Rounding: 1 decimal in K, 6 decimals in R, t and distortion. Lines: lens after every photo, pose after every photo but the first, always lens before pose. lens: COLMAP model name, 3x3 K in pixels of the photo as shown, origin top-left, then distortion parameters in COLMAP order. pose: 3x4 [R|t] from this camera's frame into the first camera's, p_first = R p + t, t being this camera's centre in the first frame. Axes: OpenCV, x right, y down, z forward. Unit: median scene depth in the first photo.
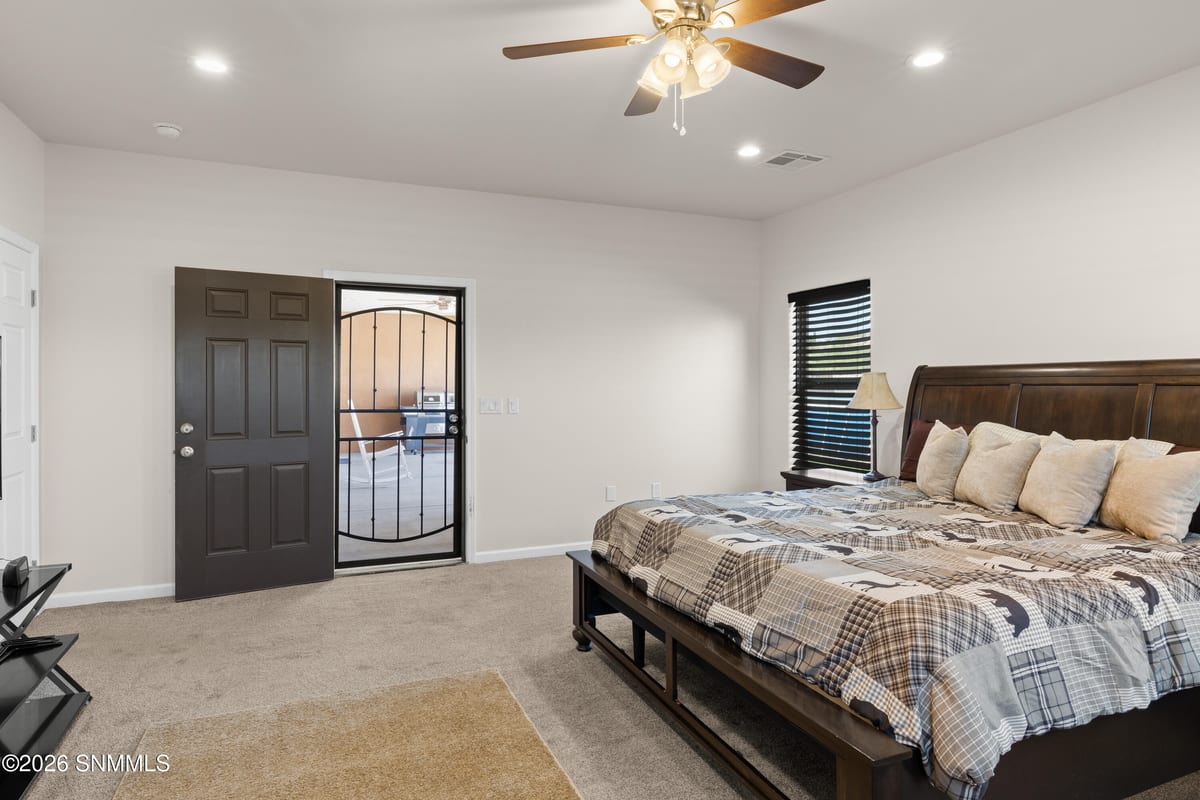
lens RADIAL K [[679.1, 0, 601.4], [0, 679.1, 381.0], [0, 0, 1]] dist [-0.000316, -0.000303]
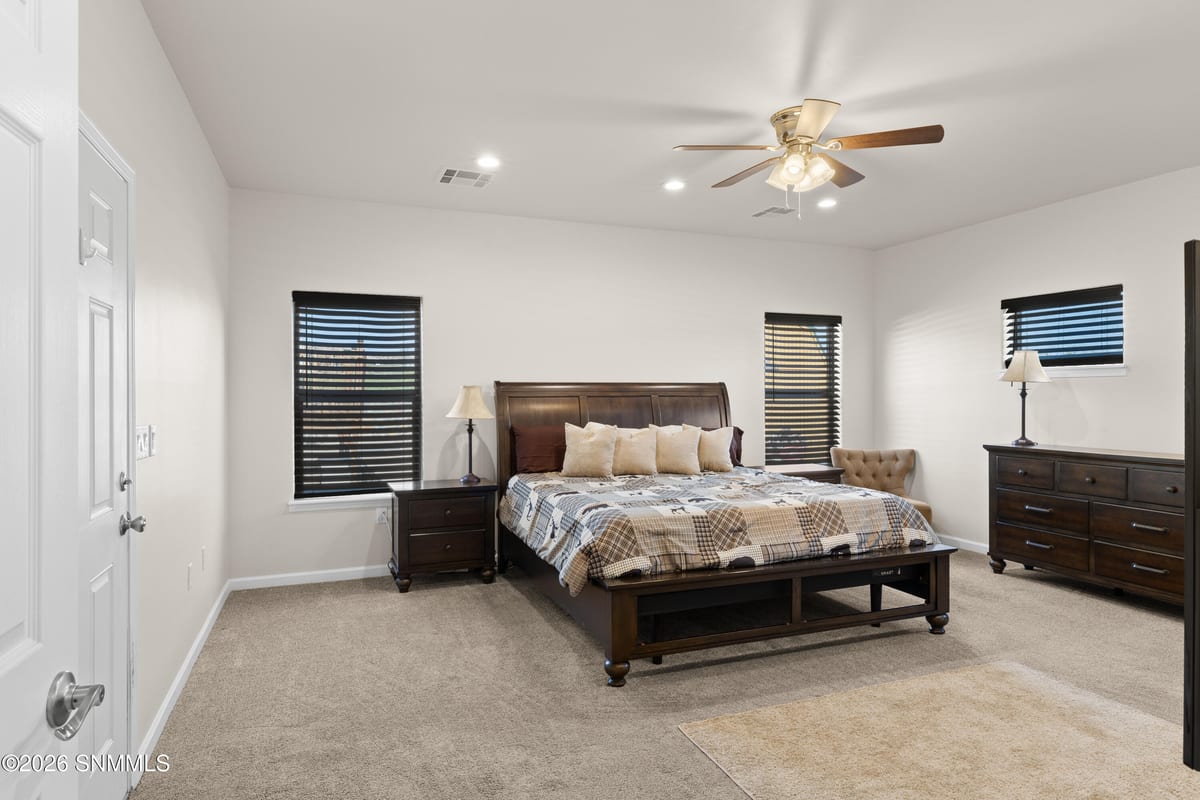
lens RADIAL K [[670.7, 0, 599.0], [0, 670.7, 395.6], [0, 0, 1]] dist [0.000554, -0.001052]
pose [[0.041628, -0.000757, 0.999133, -1.090518], [-0.001089, 0.999999, 0.000803, 0.003589], [-0.999133, -0.001121, 0.041627, 1.152223]]
